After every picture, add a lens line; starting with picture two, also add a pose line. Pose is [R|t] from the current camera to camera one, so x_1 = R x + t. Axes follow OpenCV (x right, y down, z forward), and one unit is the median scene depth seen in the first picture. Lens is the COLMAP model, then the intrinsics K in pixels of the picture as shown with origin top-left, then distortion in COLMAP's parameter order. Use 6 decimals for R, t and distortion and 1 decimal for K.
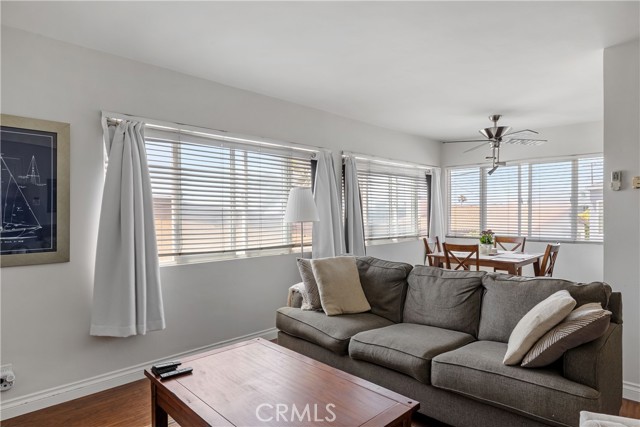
lens RADIAL K [[376.6, 0, 318.7], [0, 376.6, 213.7], [0, 0, 1]] dist [-0.001420, 0.000000]
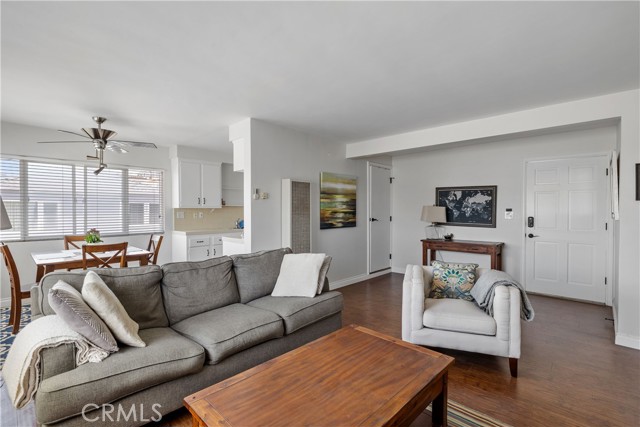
lens RADIAL K [[302.1, 0, 320.8], [0, 302.1, 212.5], [0, 0, 1]] dist [0.002432, 0.000224]
pose [[-0.039112, -0.004767, 0.999223, -0.554987], [0.003549, 0.999982, 0.004910, -0.003208], [-0.999229, 0.003738, -0.039094, 0.613773]]
